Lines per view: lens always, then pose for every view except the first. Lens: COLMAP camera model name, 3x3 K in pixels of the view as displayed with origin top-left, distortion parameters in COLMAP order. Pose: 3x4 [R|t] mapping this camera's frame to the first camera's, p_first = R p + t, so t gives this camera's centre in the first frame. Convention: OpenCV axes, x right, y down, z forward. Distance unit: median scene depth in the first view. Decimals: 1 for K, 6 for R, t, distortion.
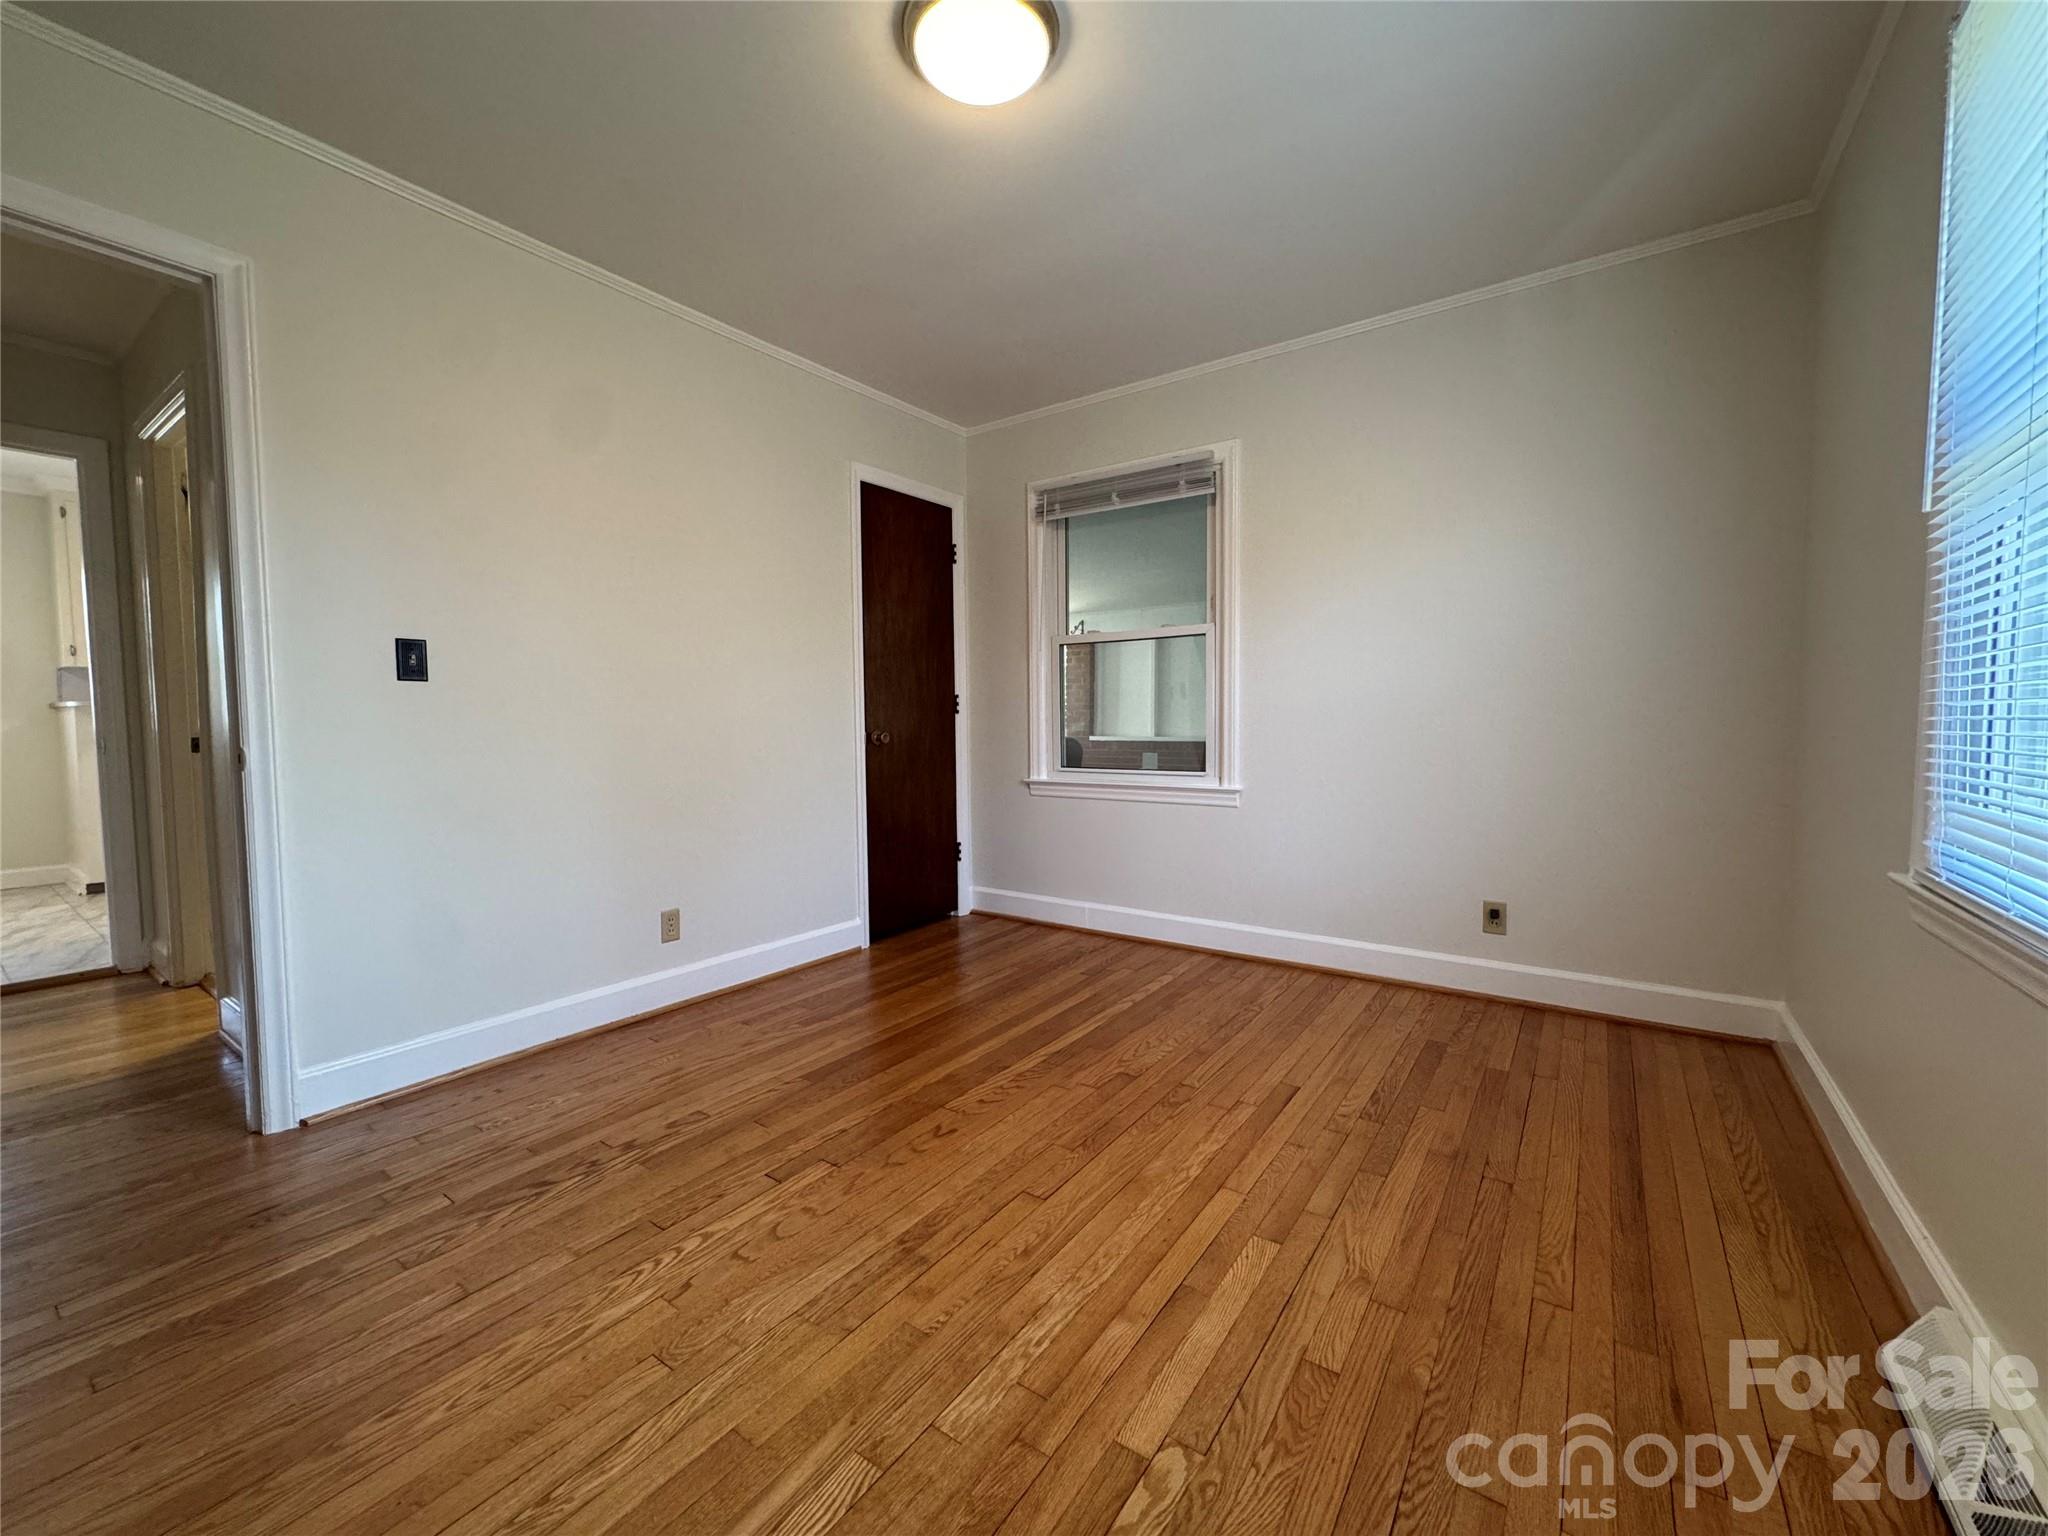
lens RADIAL K [[813.0, 0, 1012.8], [0, 813.0, 764.0], [0, 0, 1]] dist [-0.004763, 0.001114]
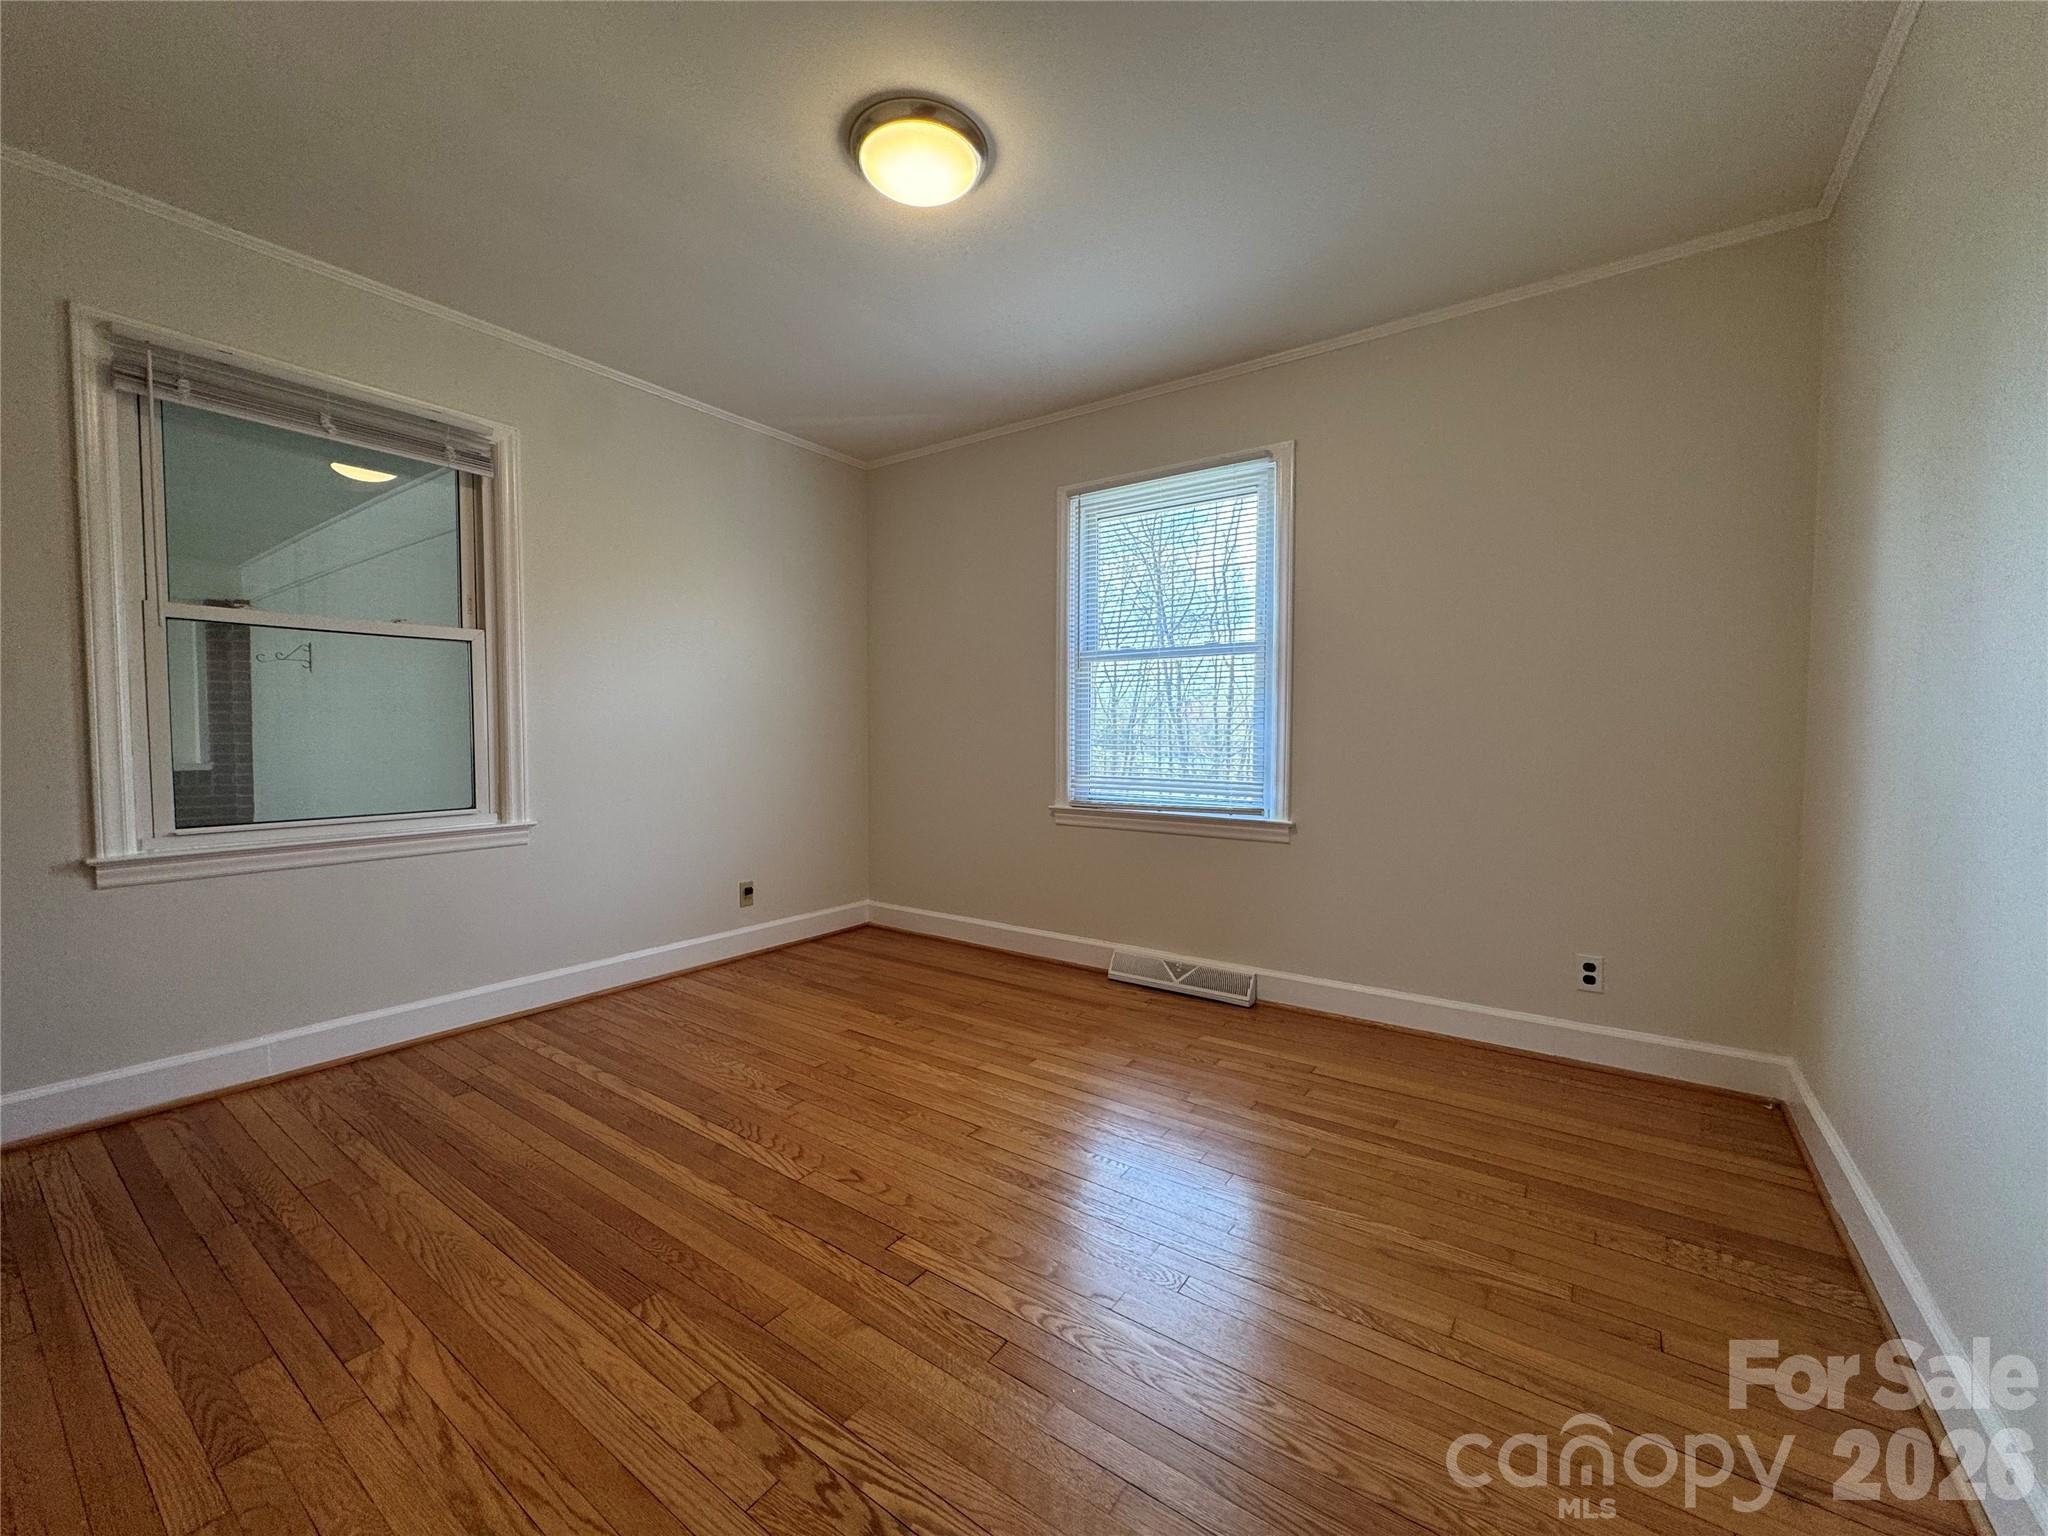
lens RADIAL K [[813.0, 0, 1036.9], [0, 813.0, 767.7], [0, 0, 1]] dist [-0.004763, 0.001114]
pose [[-0.012142, -0.039126, 0.999161, -0.782824], [0.049552, 0.997983, 0.039682, -0.048131], [-0.998698, 0.049992, -0.010179, 0.576831]]
